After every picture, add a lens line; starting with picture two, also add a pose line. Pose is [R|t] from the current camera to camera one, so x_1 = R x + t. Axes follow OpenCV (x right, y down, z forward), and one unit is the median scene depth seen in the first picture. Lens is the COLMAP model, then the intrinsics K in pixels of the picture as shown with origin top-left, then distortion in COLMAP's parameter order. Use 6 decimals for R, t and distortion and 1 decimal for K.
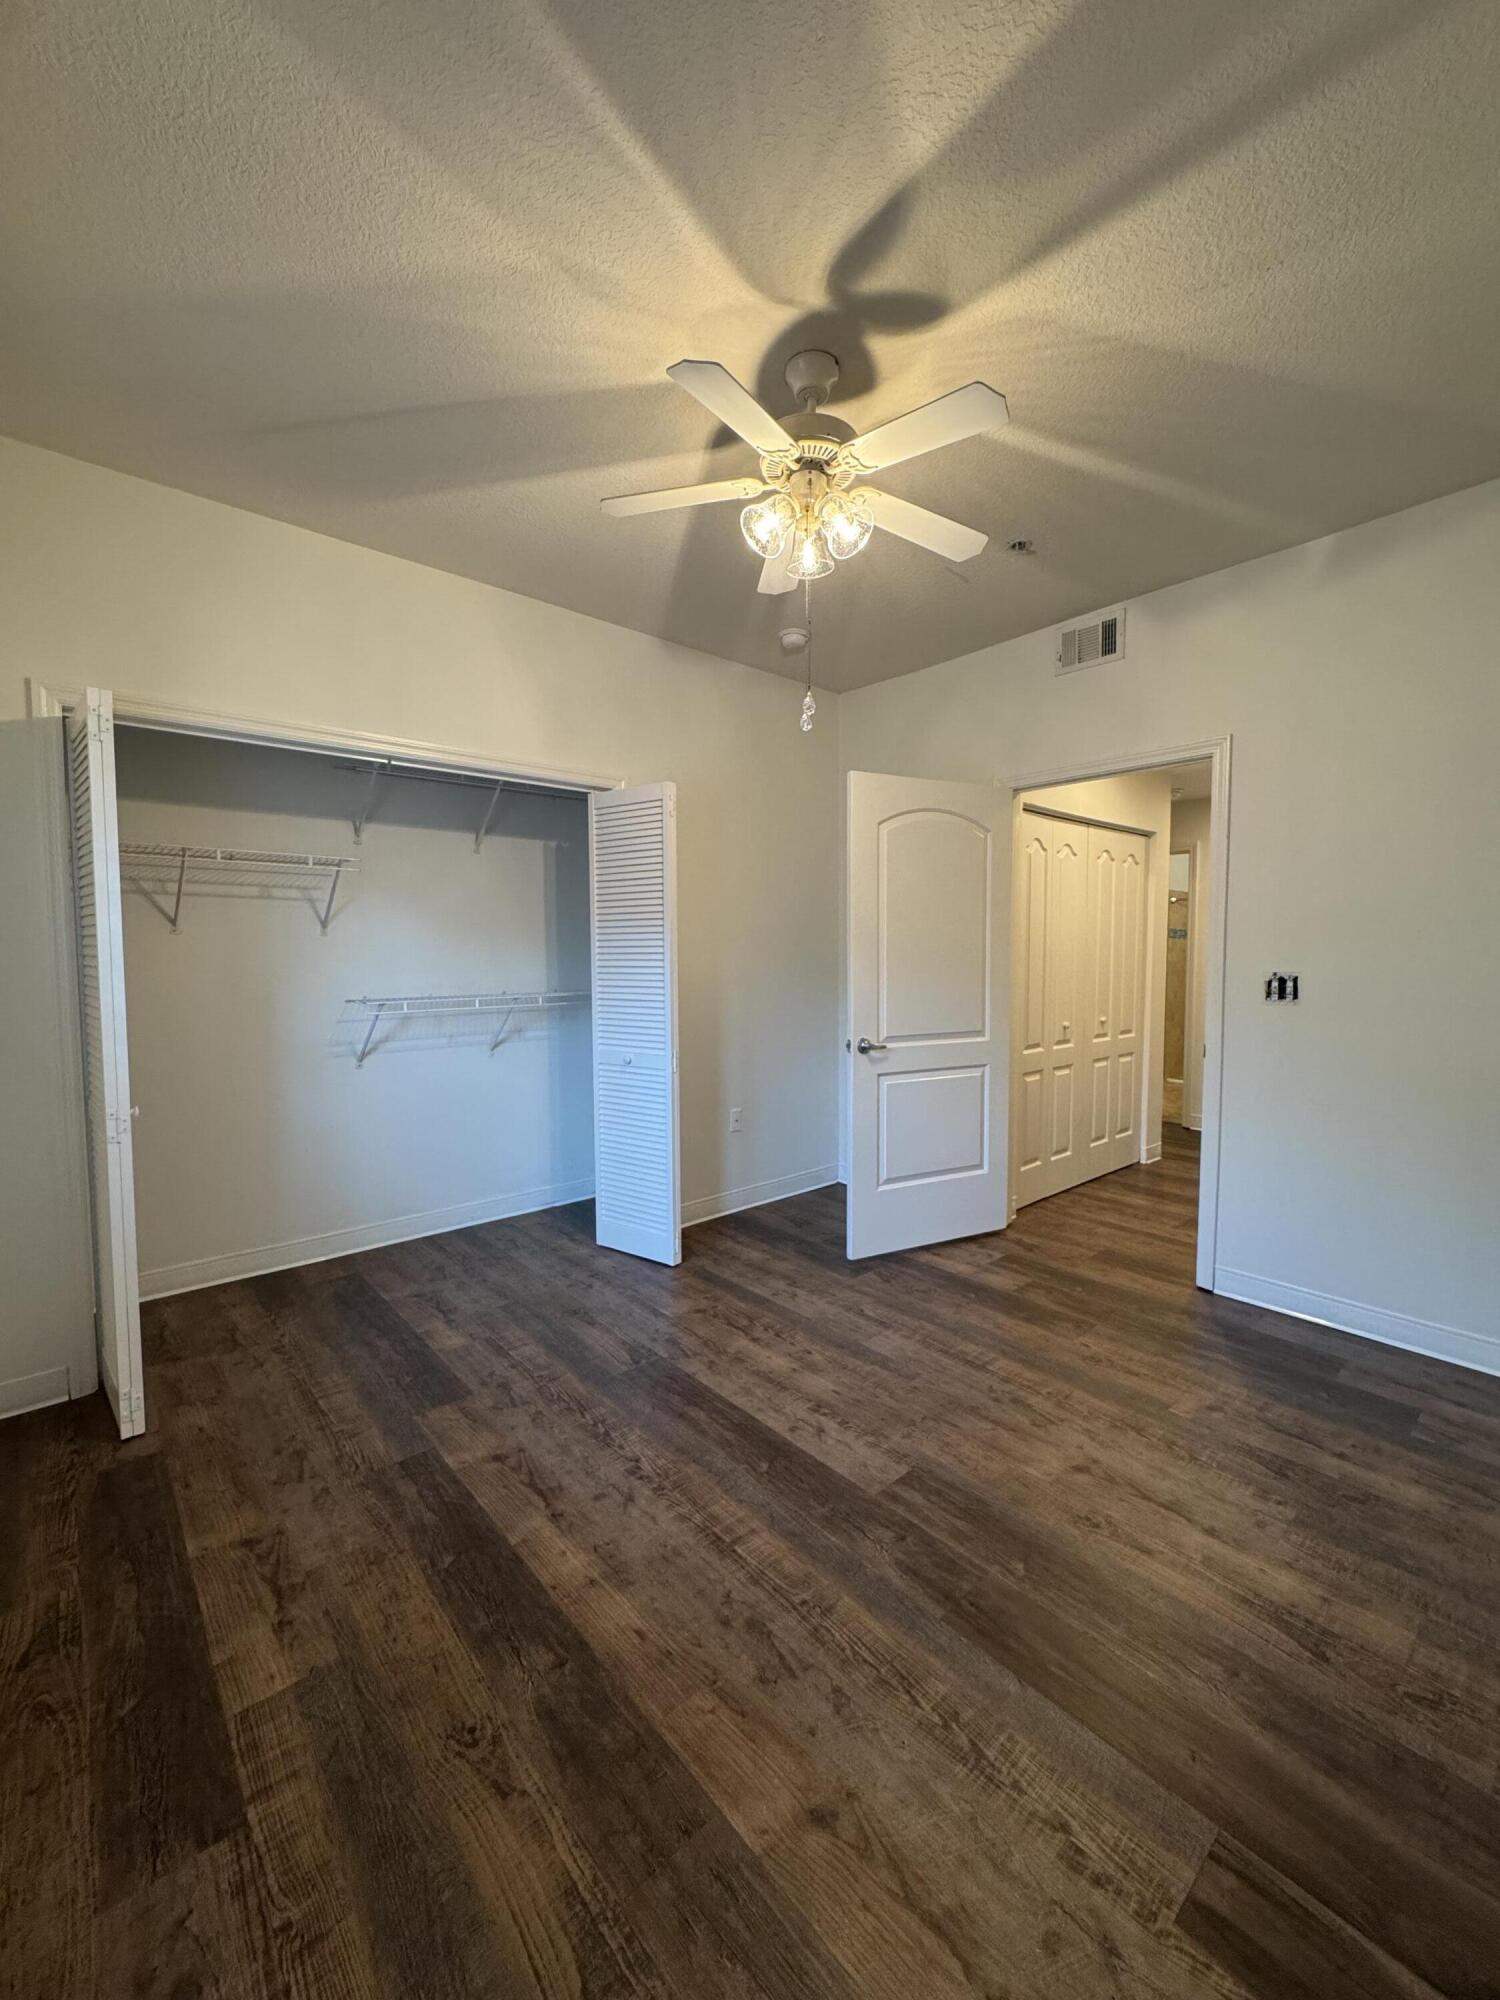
lens RADIAL K [[800.4, 0, 753.6], [0, 800.4, 997.5], [0, 0, 1]] dist [-0.003717, 0.000470]
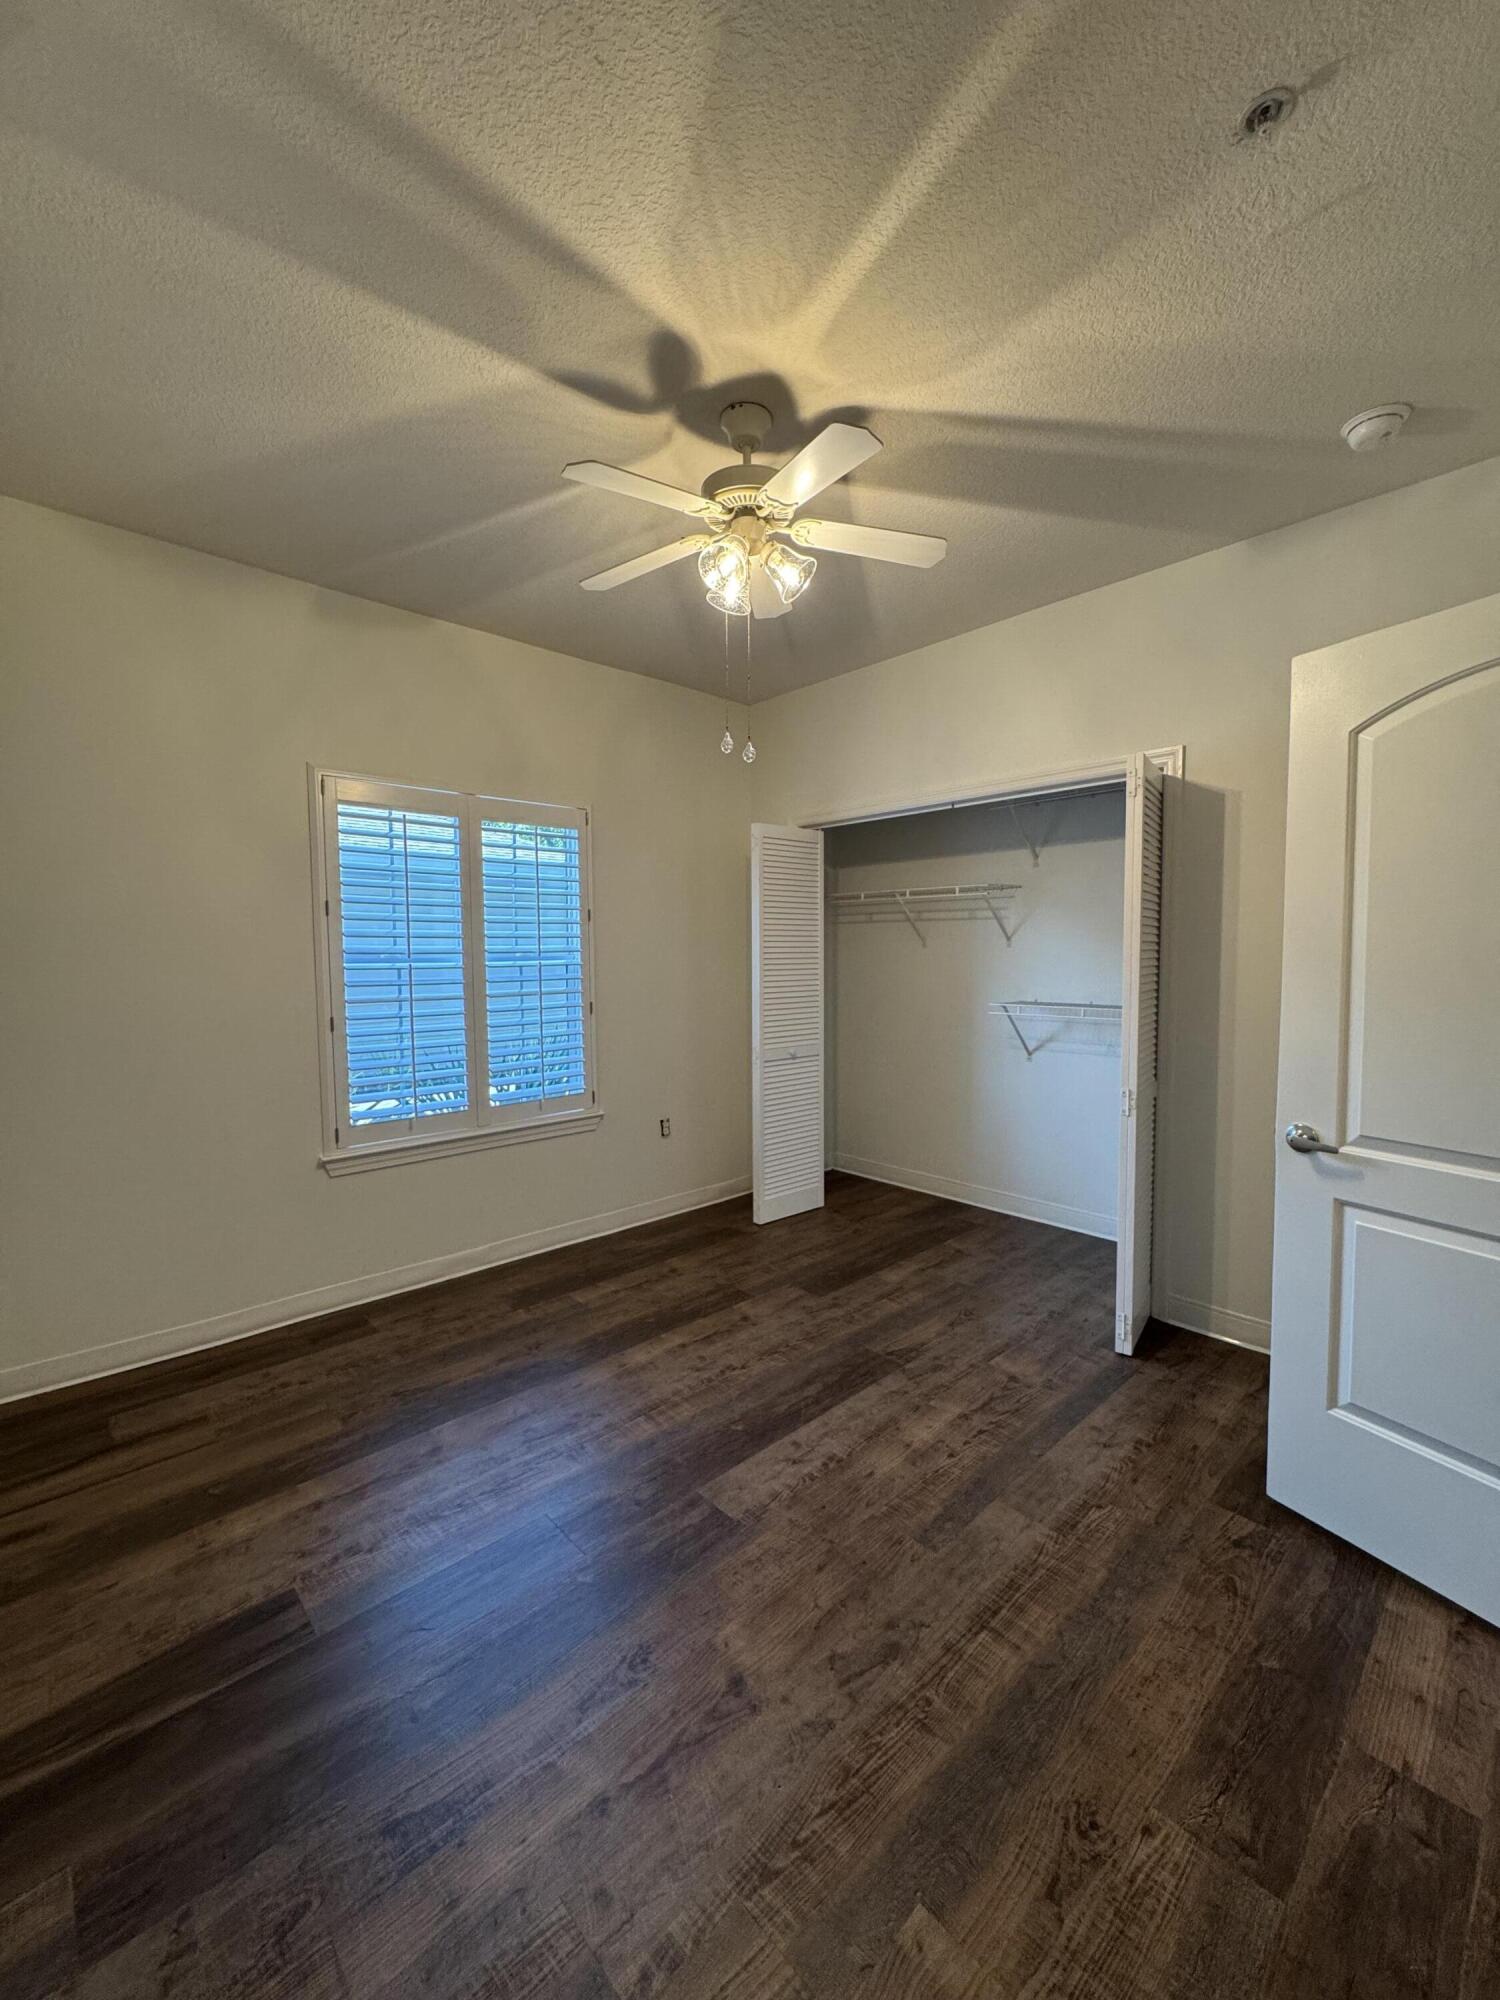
lens RADIAL K [[800.4, 0, 753.6], [0, 800.4, 997.5], [0, 0, 1]] dist [-0.003717, 0.000470]
pose [[0.030744, 0.057769, -0.997856, 0.925224], [-0.051770, 0.997080, 0.056129, -0.067681], [0.998186, 0.049934, 0.033645, 0.802952]]
